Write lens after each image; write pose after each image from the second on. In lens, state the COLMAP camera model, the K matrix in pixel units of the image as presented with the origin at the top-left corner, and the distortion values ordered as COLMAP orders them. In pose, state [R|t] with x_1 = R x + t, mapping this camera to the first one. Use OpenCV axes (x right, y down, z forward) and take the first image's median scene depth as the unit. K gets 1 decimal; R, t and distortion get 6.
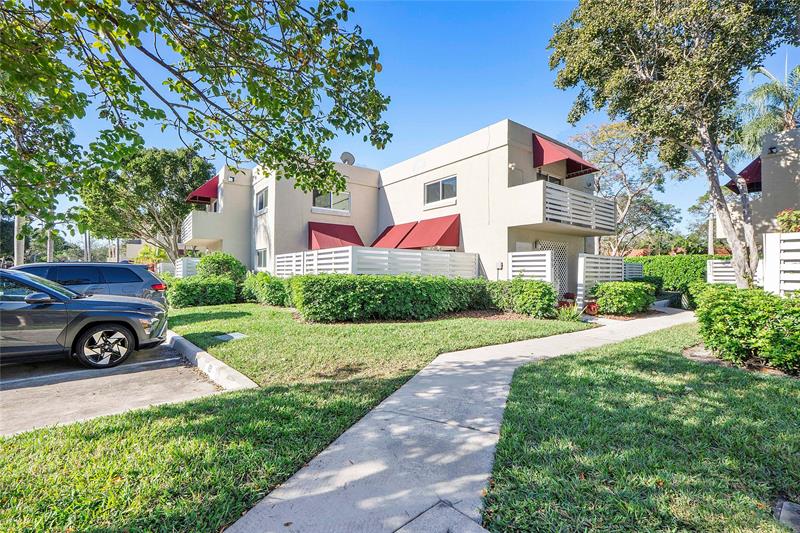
lens RADIAL K [[356.8, 0, 401.5], [0, 356.8, 264.3], [0, 0, 1]] dist [-0.004685, 0.000612]
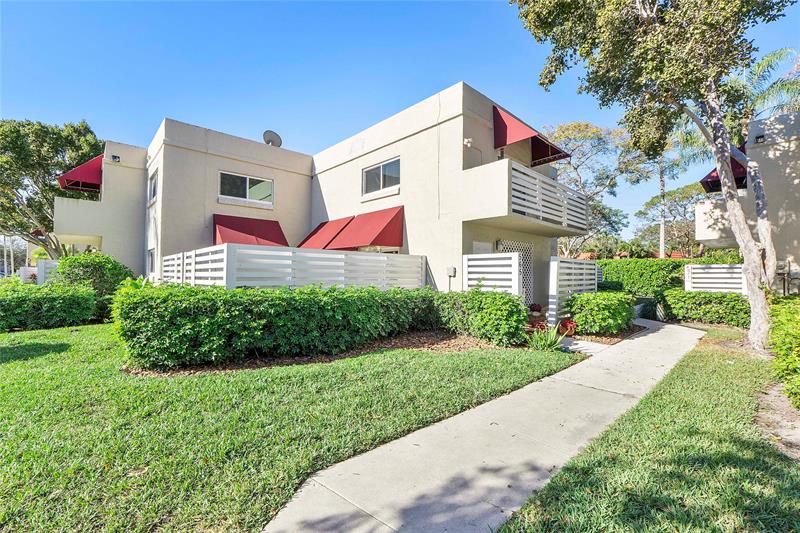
lens RADIAL K [[341.9, 0, 400.1], [0, 341.9, 268.2], [0, 0, 1]] dist [-0.006318, -0.000432]
pose [[0.994810, 0.001146, 0.101747, 0.087130], [-0.001619, 0.999988, 0.004564, -0.007326], [-0.101740, -0.004705, 0.994800, 0.273182]]
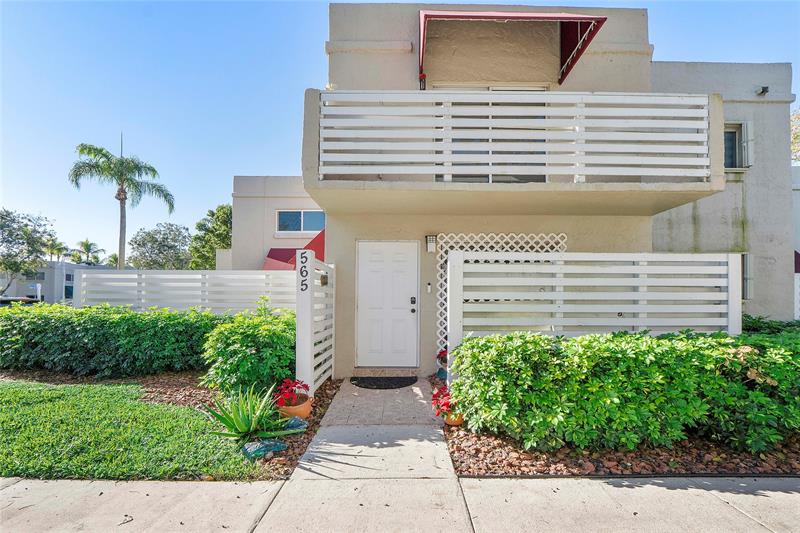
lens RADIAL K [[341.9, 0, 419.6], [0, 341.9, 301.7], [0, 0, 1]] dist [-0.006318, -0.000432]
pose [[0.824057, -0.009300, -0.566430, 0.643002], [0.015492, 0.999861, 0.006123, 0.017946], [0.566294, -0.013821, 0.824087, 0.652156]]
